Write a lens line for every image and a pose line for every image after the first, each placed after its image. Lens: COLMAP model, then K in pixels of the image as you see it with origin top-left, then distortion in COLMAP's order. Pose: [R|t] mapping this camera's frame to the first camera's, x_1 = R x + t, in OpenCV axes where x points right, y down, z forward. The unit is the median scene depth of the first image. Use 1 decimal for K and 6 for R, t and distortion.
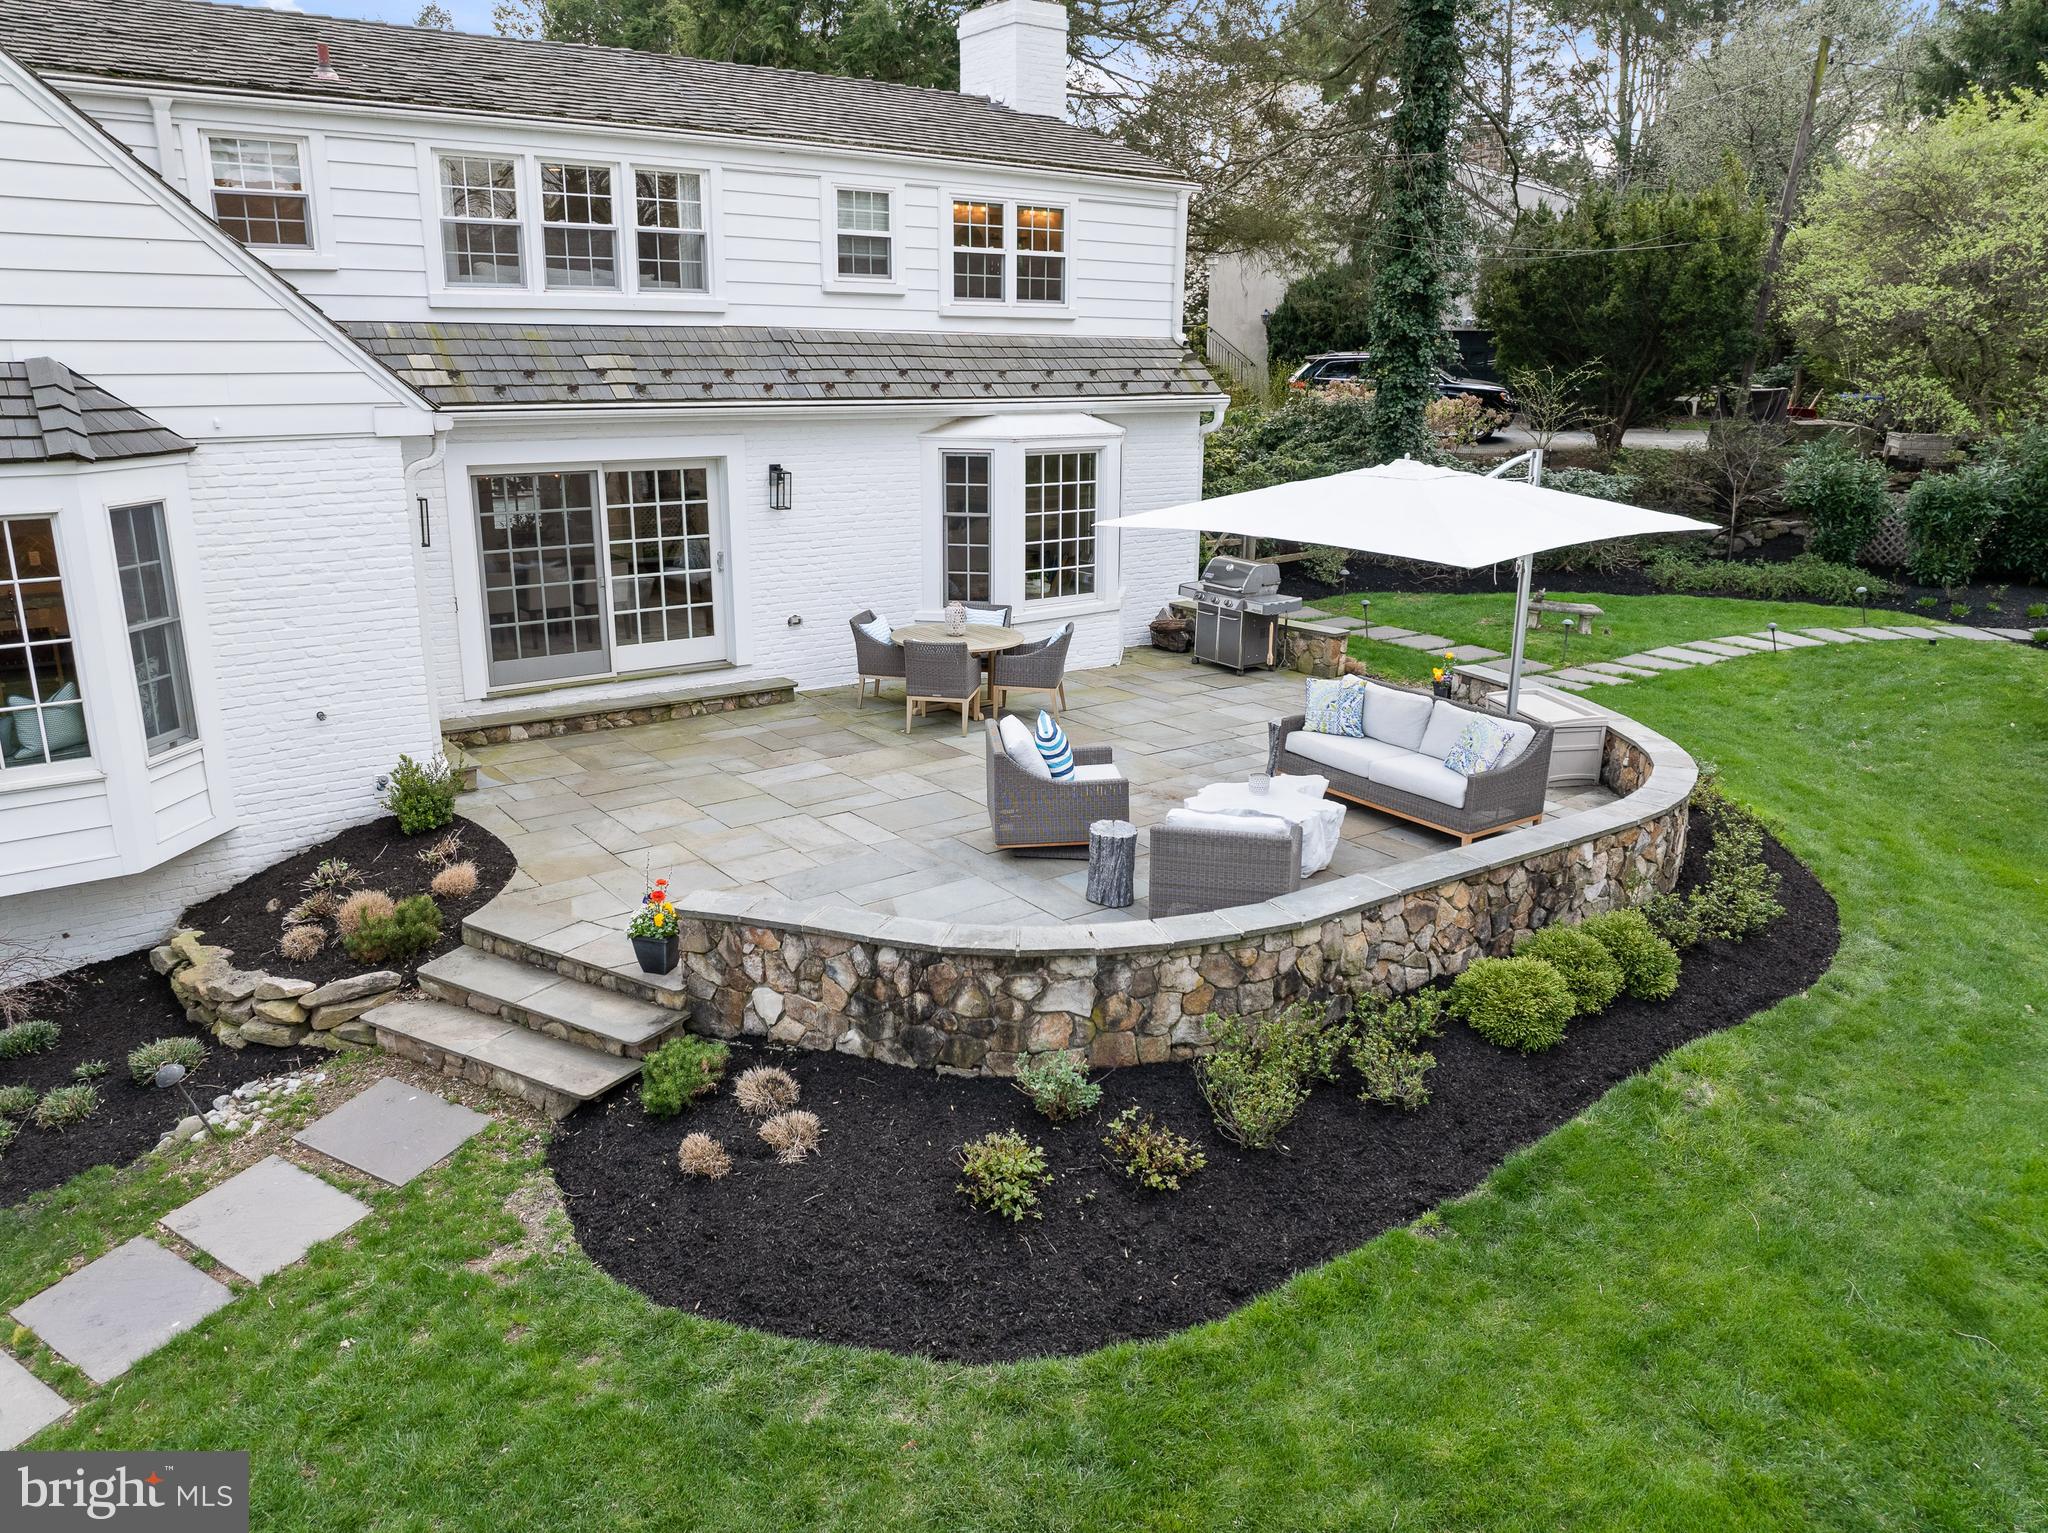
lens RADIAL K [[1427.9, 0, 1012.0], [0, 1427.9, 767.1], [0, 0, 1]] dist [-0.033814, 0.004146]
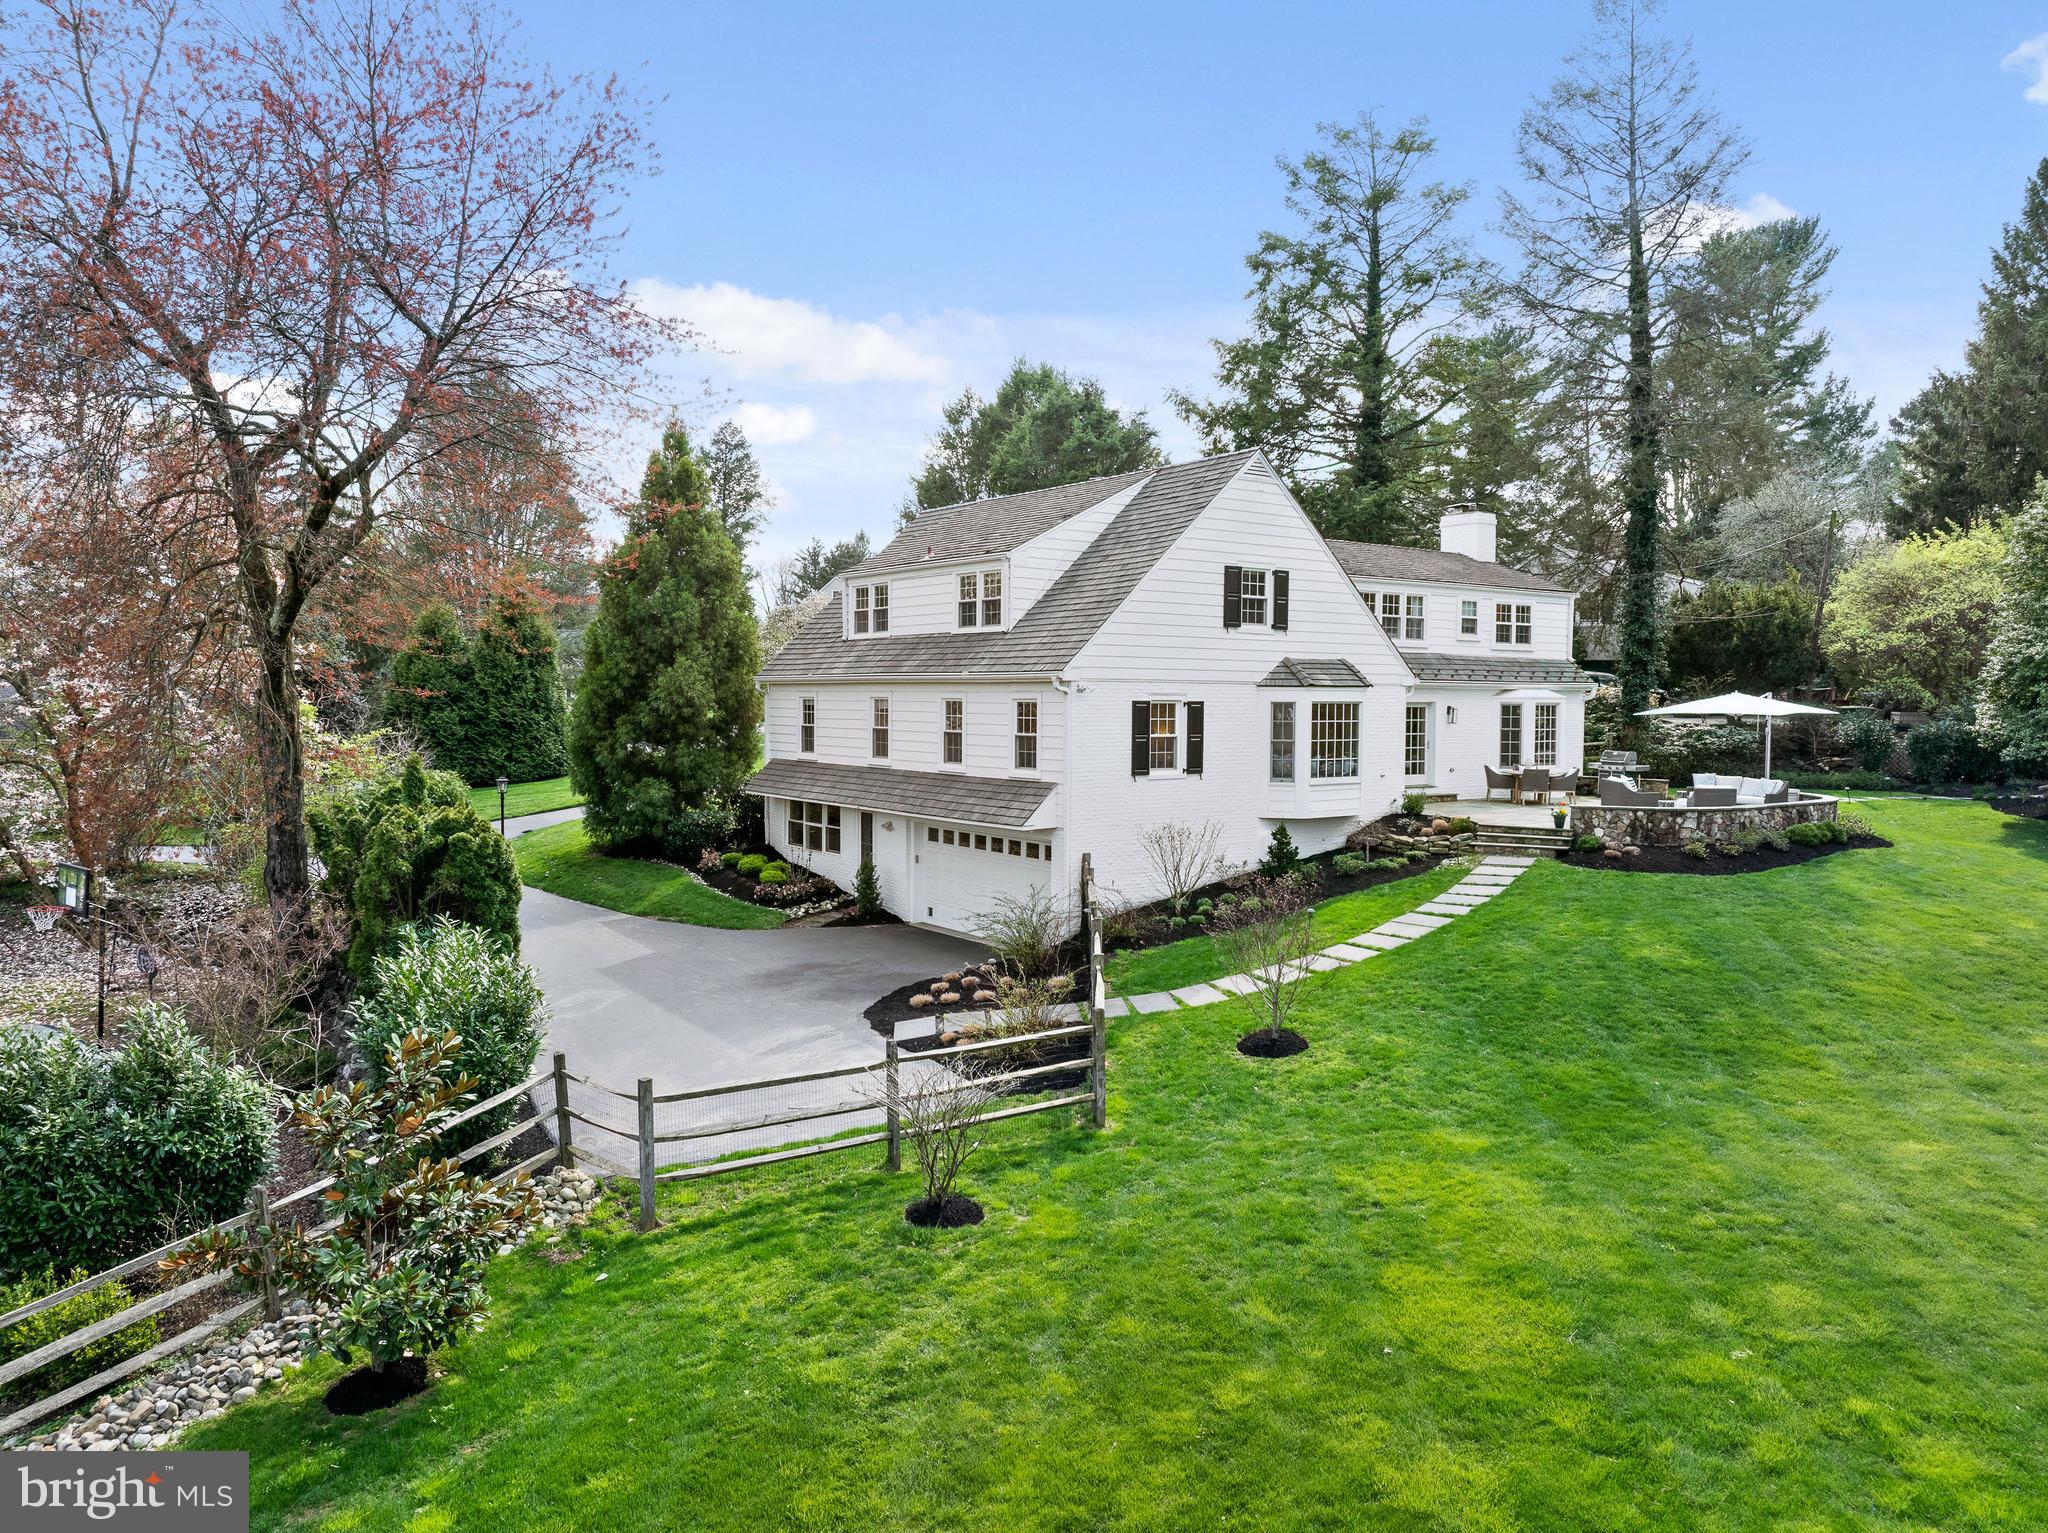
lens RADIAL K [[1427.9, 0, 1036.4], [0, 1427.9, 765.8], [0, 0, 1]] dist [-0.033814, 0.004146]
pose [[0.999997, -0.000833, -0.002321, -0.833727], [0.000285, 0.973985, -0.226612, 0.428883], [0.002449, 0.226611, 0.973982, -1.328797]]
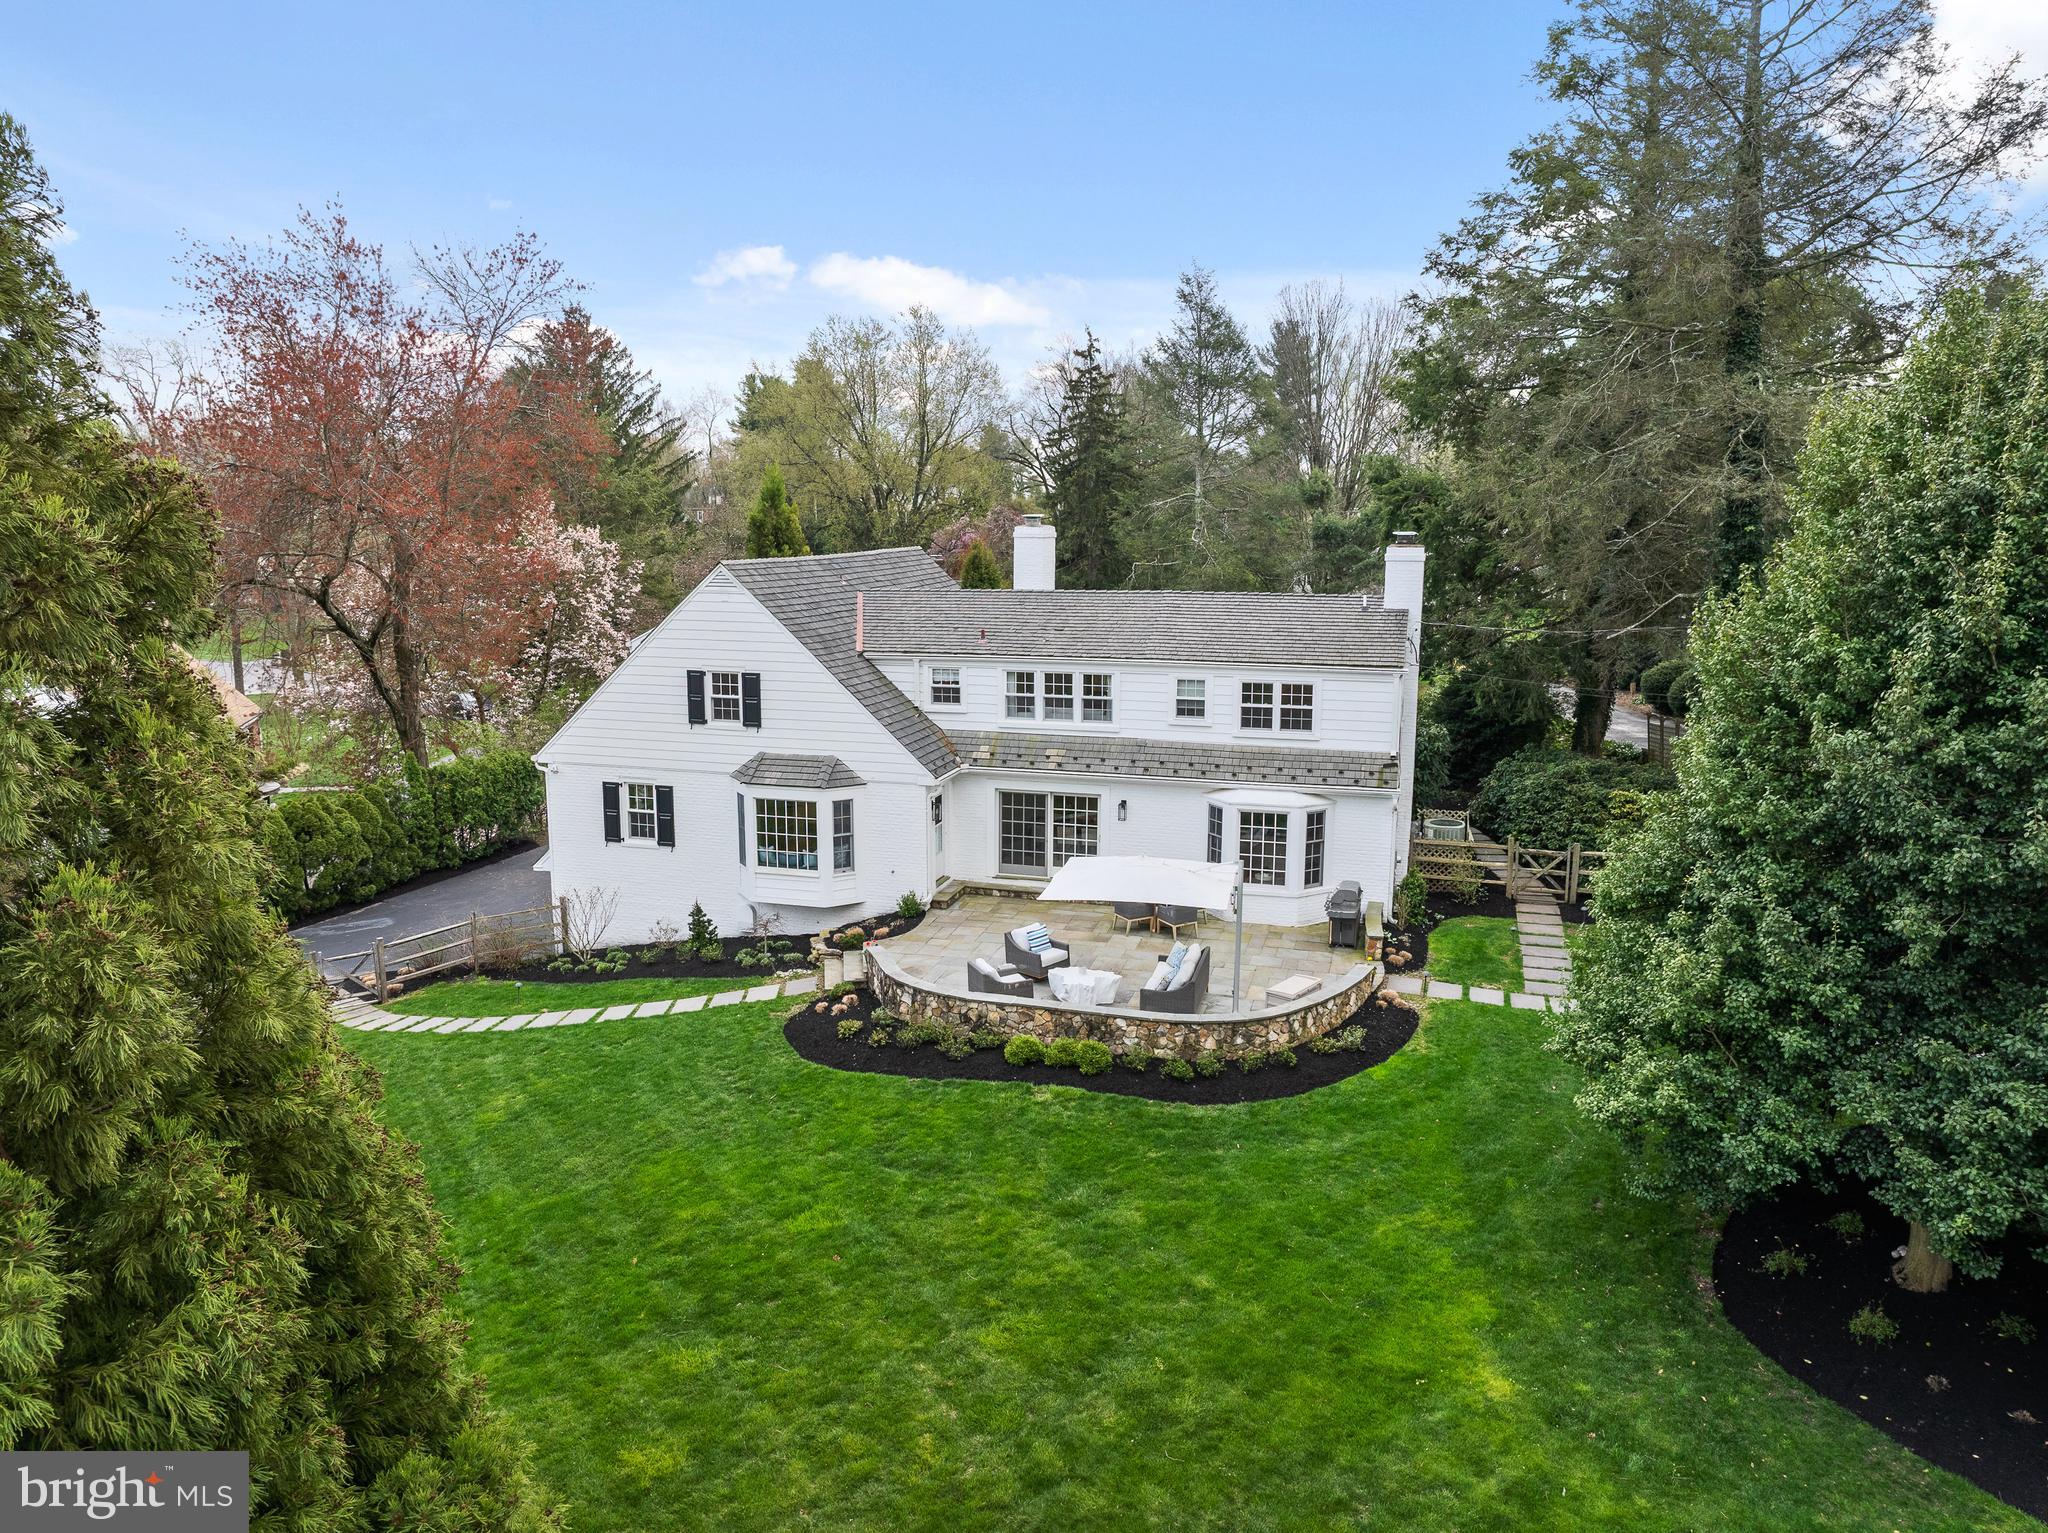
lens RADIAL K [[1427.9, 0, 1016.9], [0, 1427.9, 773.5], [0, 0, 1]] dist [-0.033814, 0.004146]
pose [[0.610896, 0.140066, -0.779223, 1.378852], [-0.216295, 0.976310, 0.005922, -0.217117], [0.761593, 0.164924, 0.626719, -0.501478]]
